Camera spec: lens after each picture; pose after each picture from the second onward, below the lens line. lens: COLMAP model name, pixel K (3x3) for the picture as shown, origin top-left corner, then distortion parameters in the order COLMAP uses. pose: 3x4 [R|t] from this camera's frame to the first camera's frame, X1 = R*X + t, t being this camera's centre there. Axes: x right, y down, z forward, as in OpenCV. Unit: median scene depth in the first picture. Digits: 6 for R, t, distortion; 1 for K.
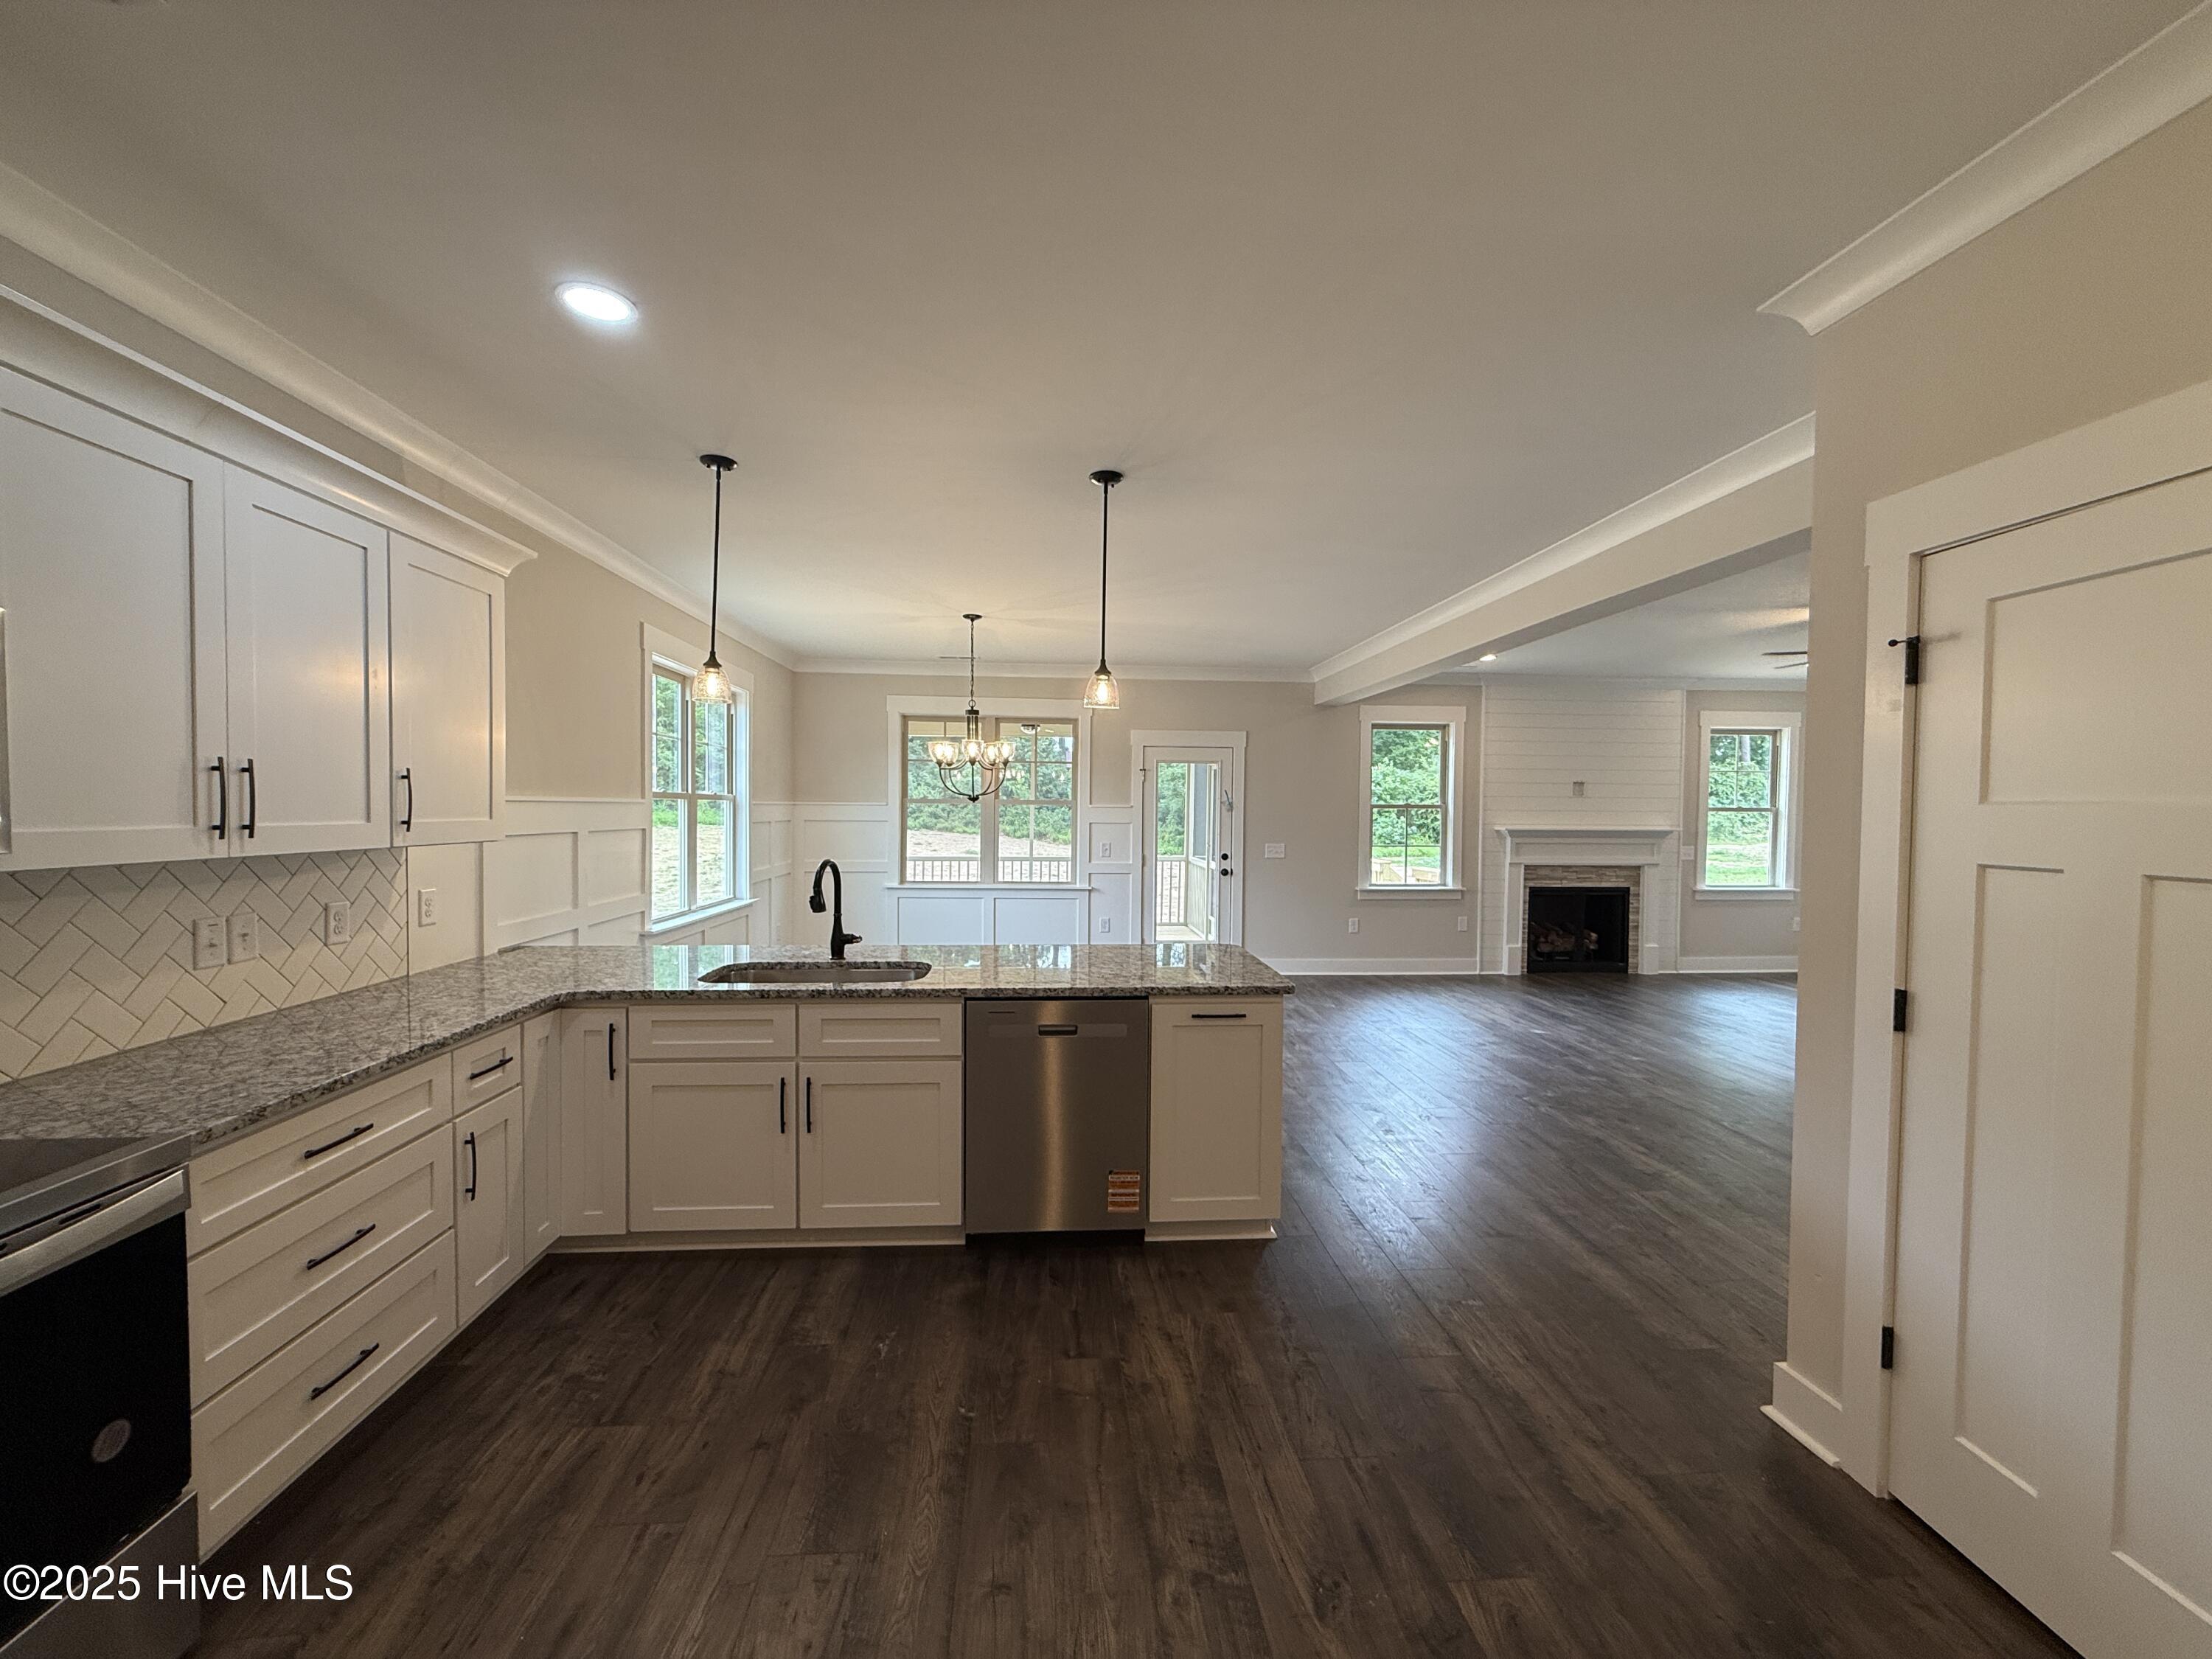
lens RADIAL K [[883.1, 0, 1105.5], [0, 883.1, 835.9], [0, 0, 1]] dist [-0.000371, 0.000333]
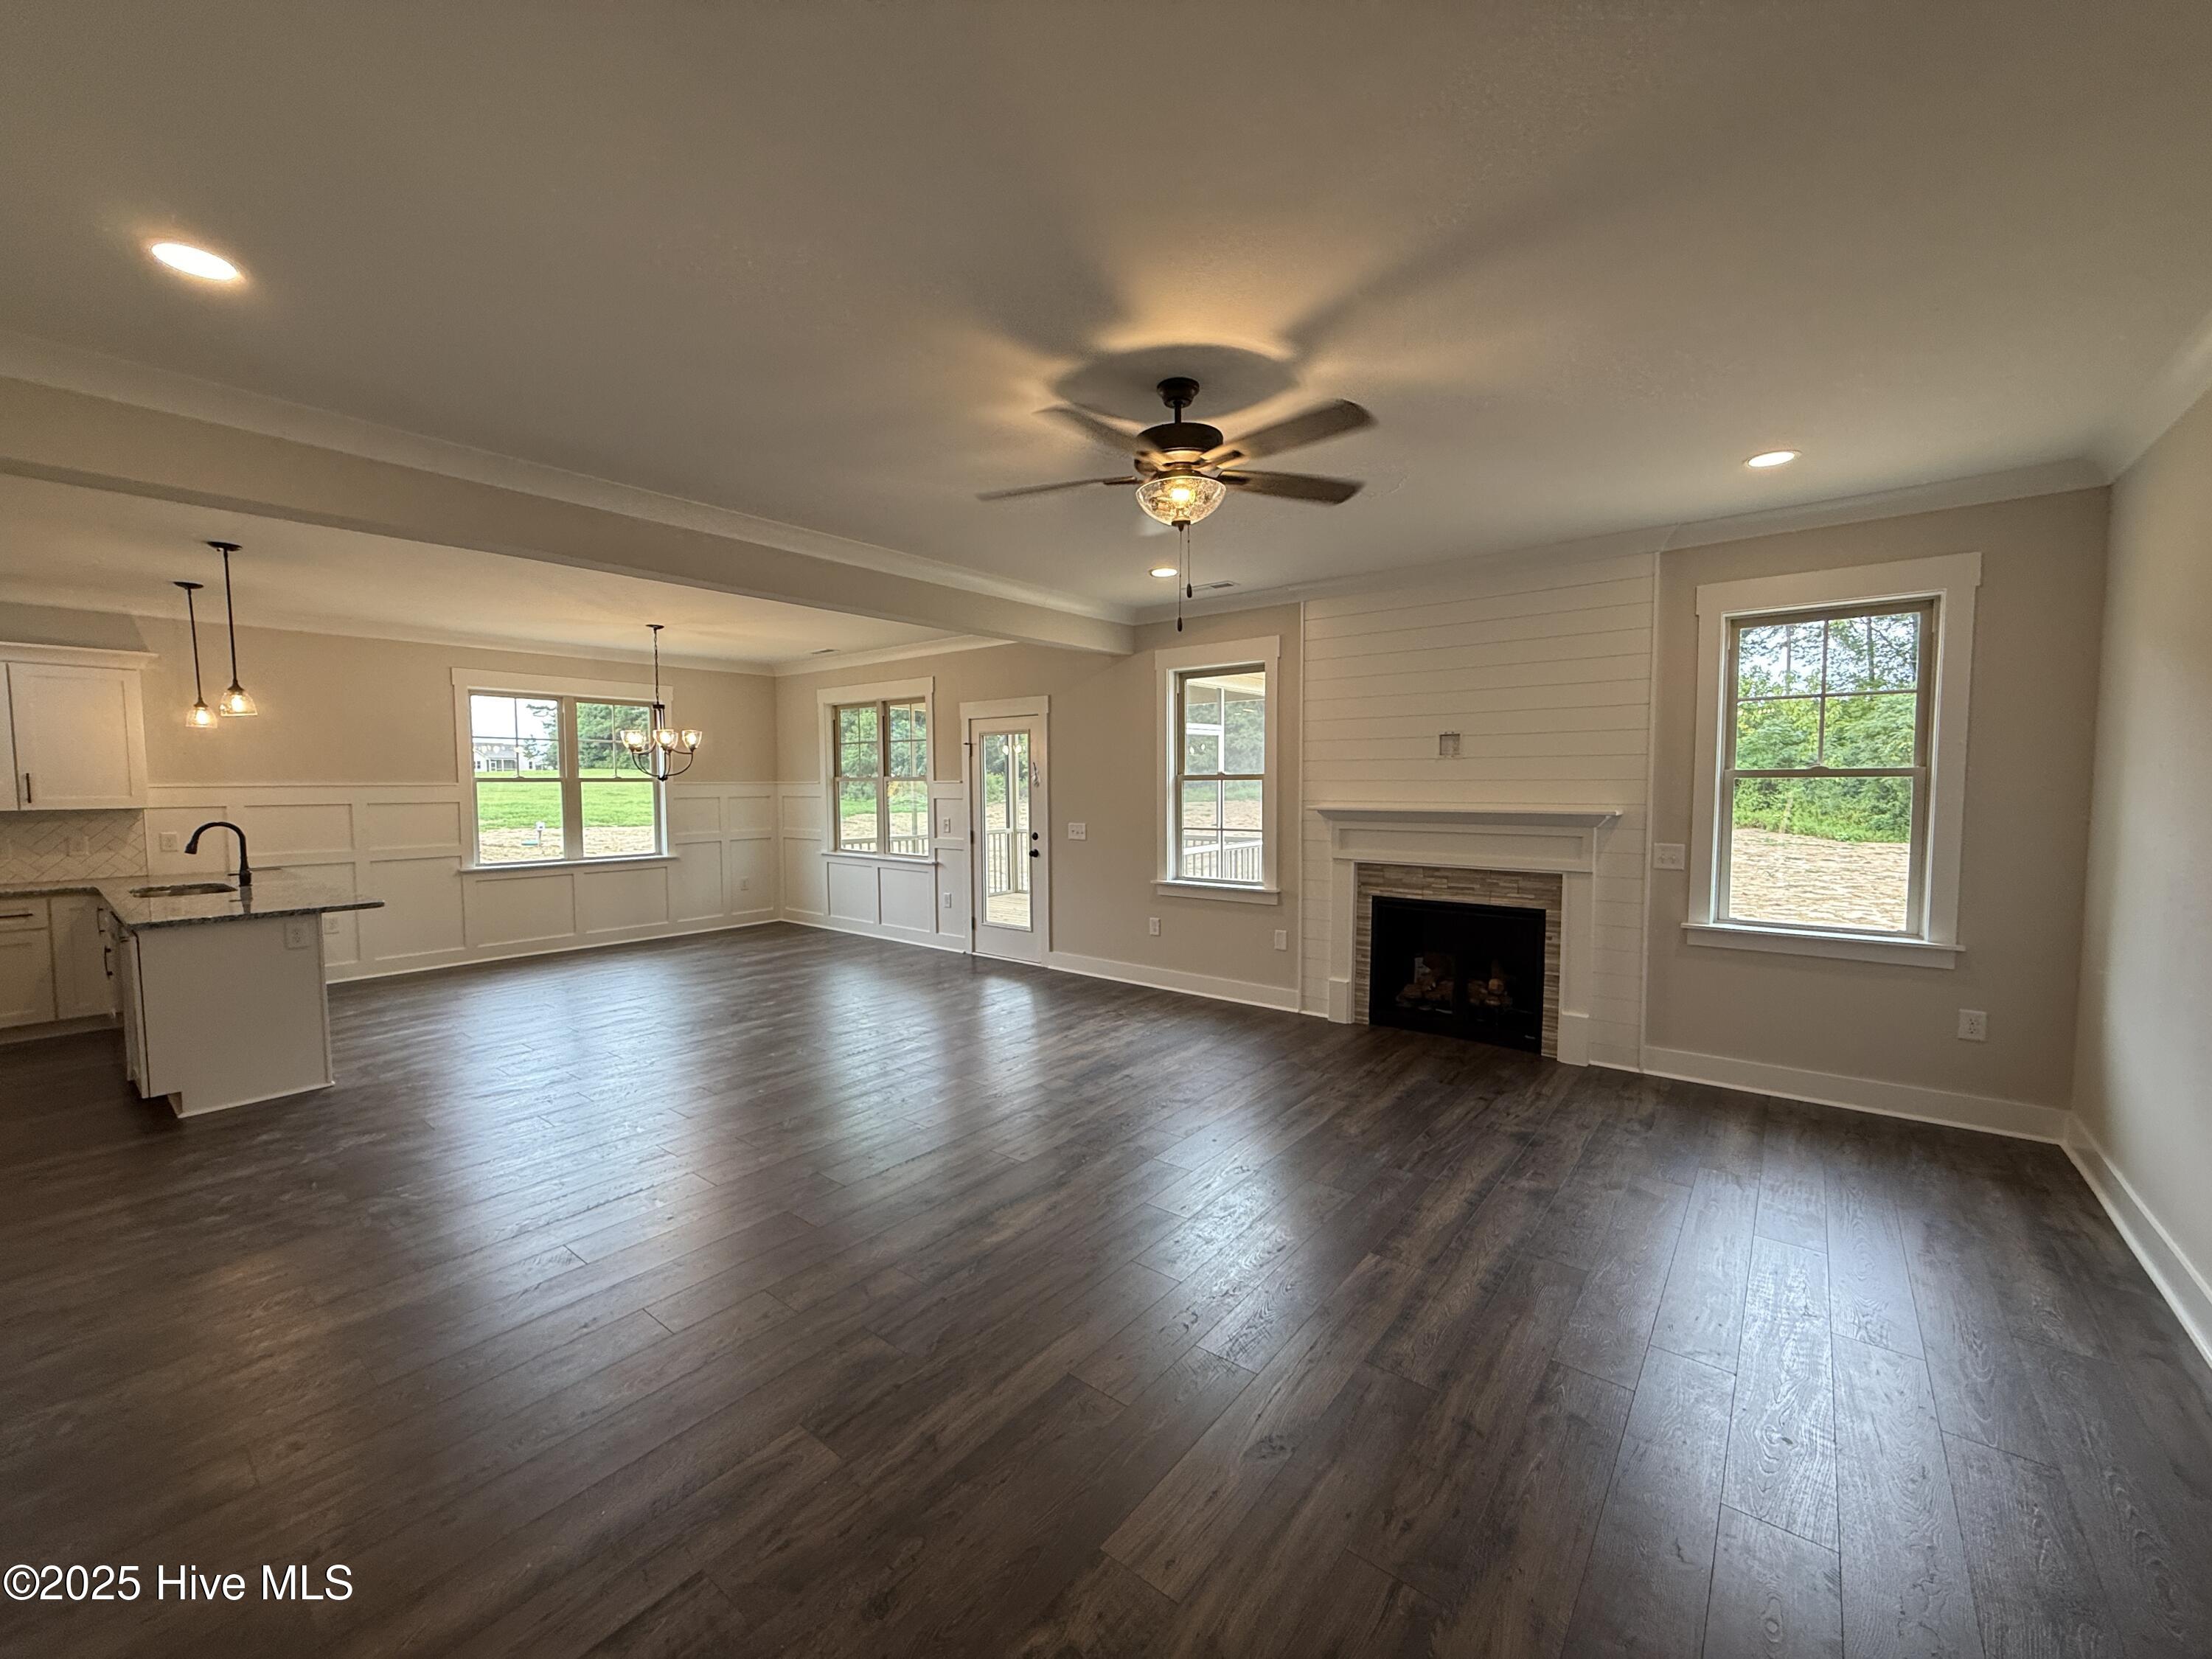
lens RADIAL K [[883.1, 0, 1097.3], [0, 883.1, 840.4], [0, 0, 1]] dist [-0.000371, 0.000333]
pose [[0.728859, 0.033030, -0.683866, 0.792379], [-0.010334, 0.999253, 0.037248, -0.006536], [0.684585, -0.020082, 0.728656, 0.378197]]
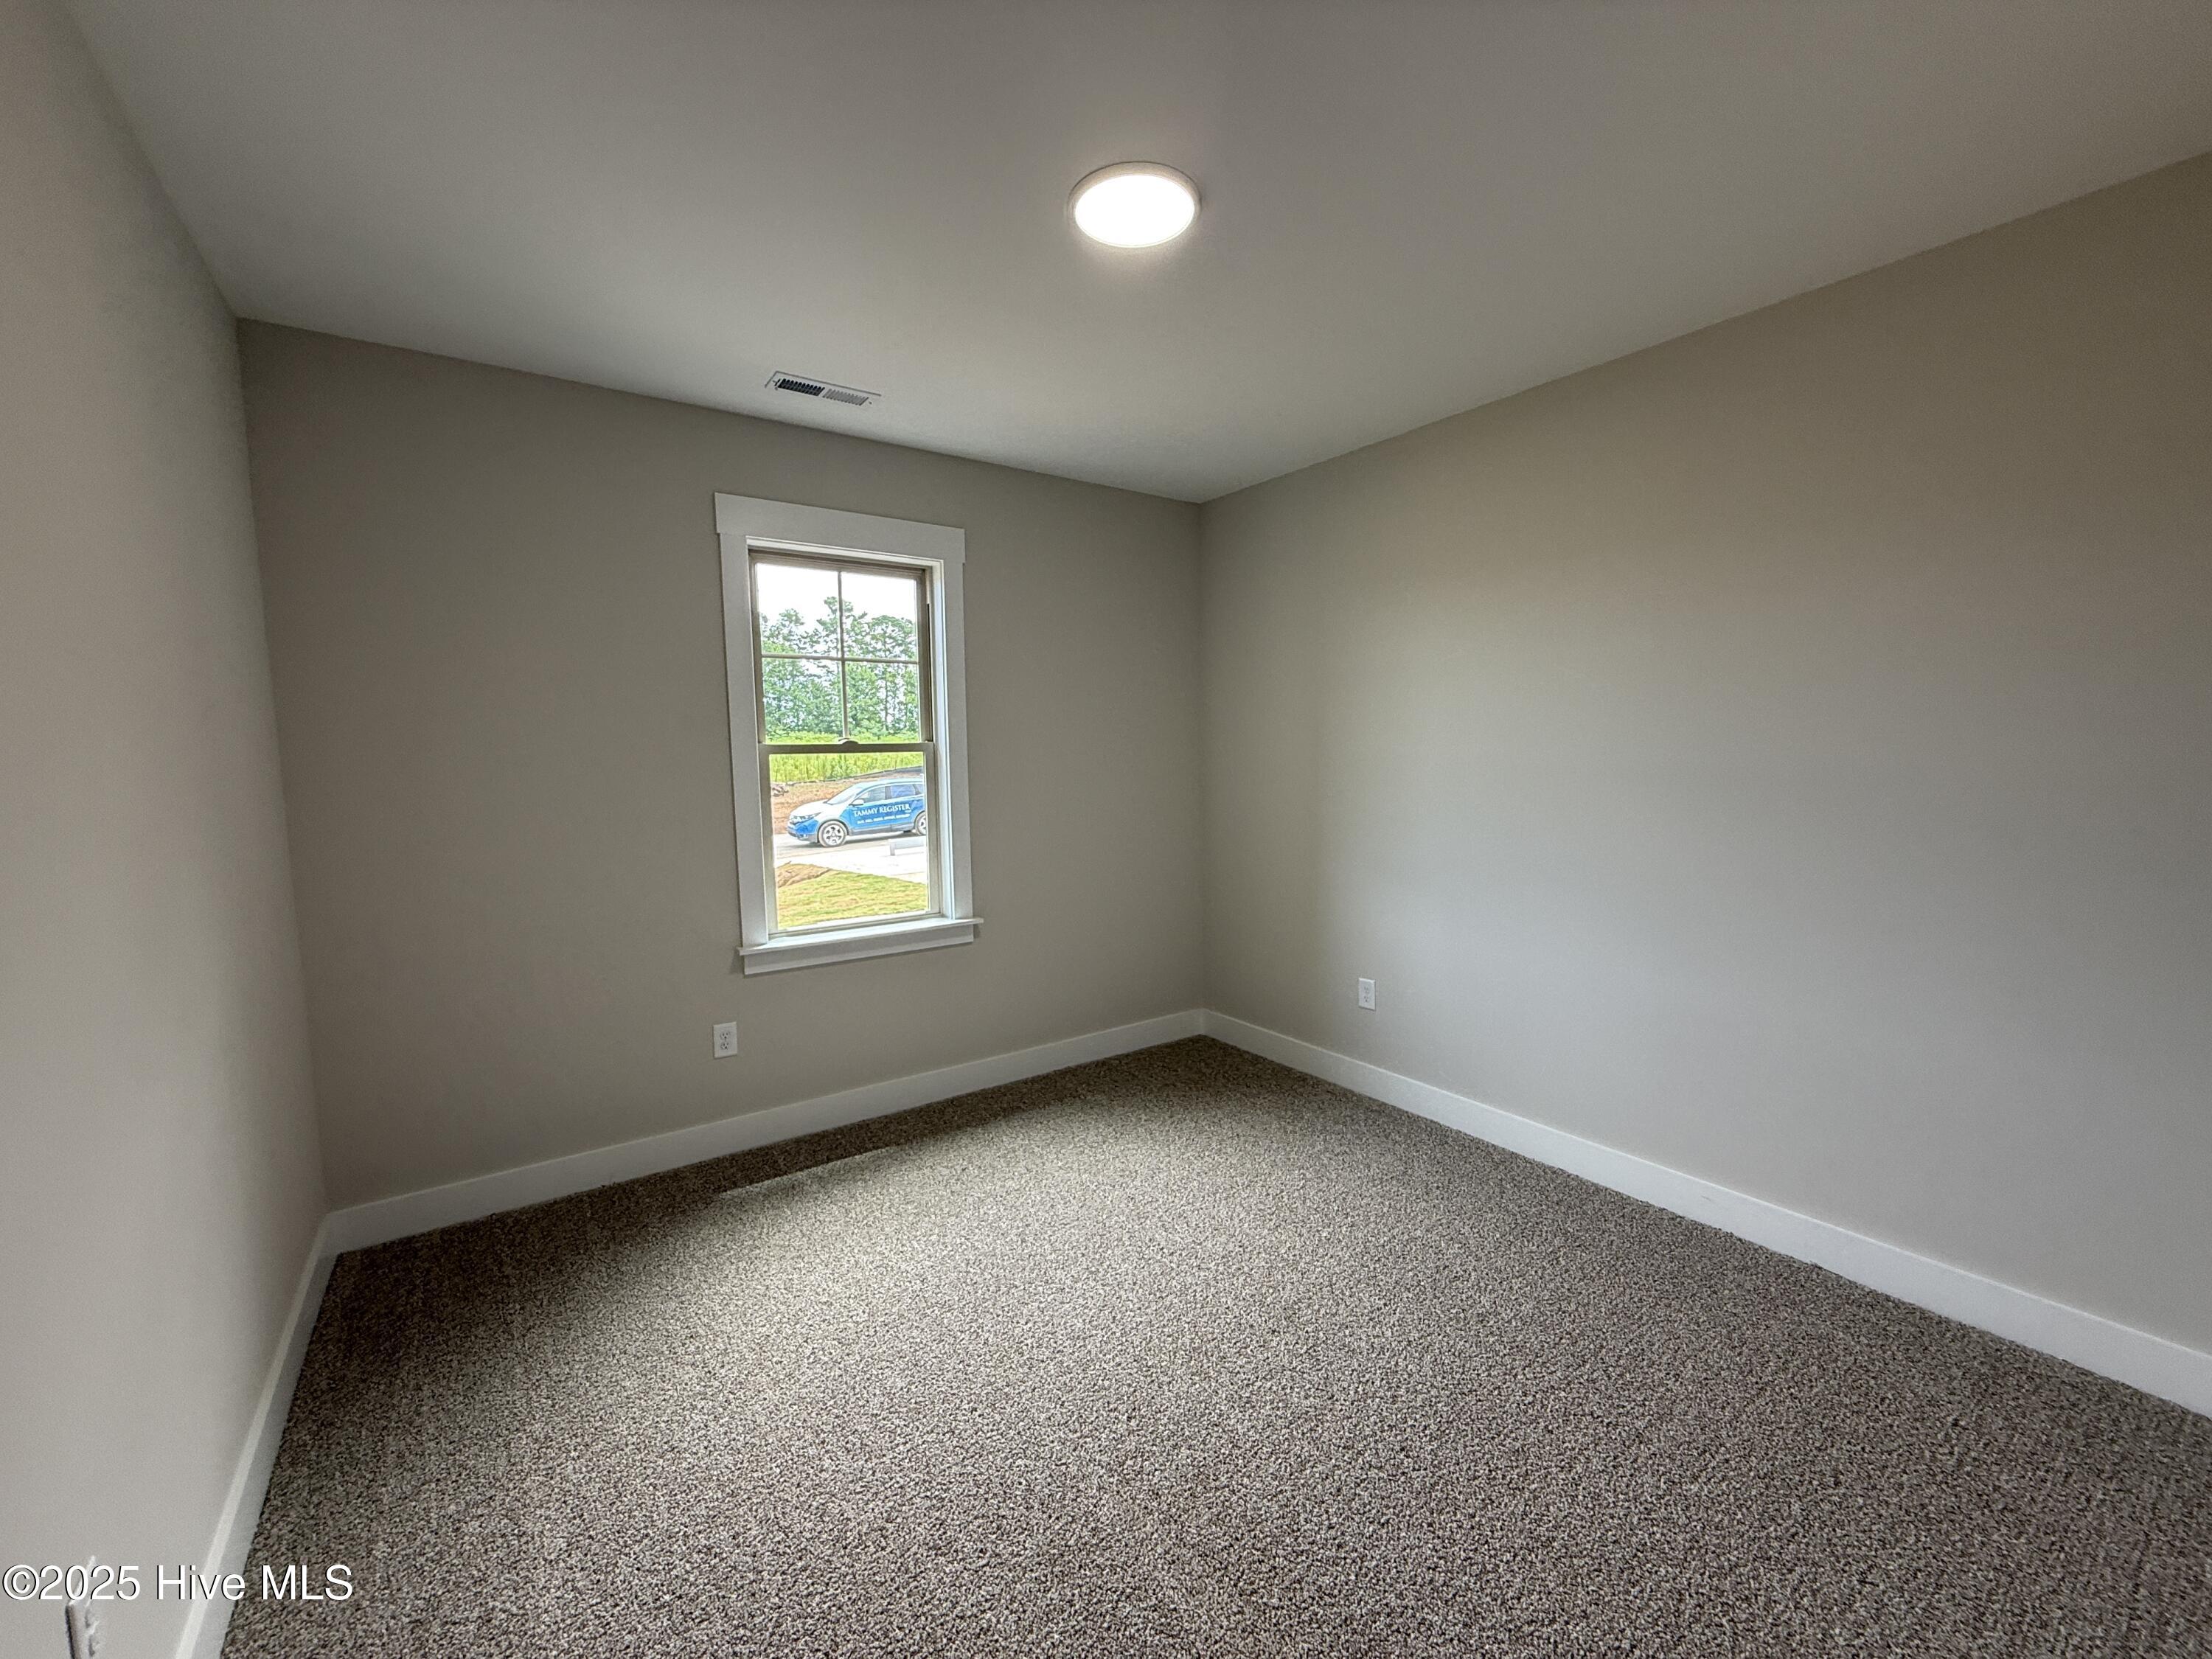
lens RADIAL K [[883.1, 0, 1087.8], [0, 883.1, 837.1], [0, 0, 1]] dist [-0.000371, 0.000333]
pose [[0.872179, -0.061448, 0.485311, 0.631584], [0.031504, 0.997075, 0.069627, -0.013643], [-0.488171, -0.045438, 0.871565, 0.590081]]
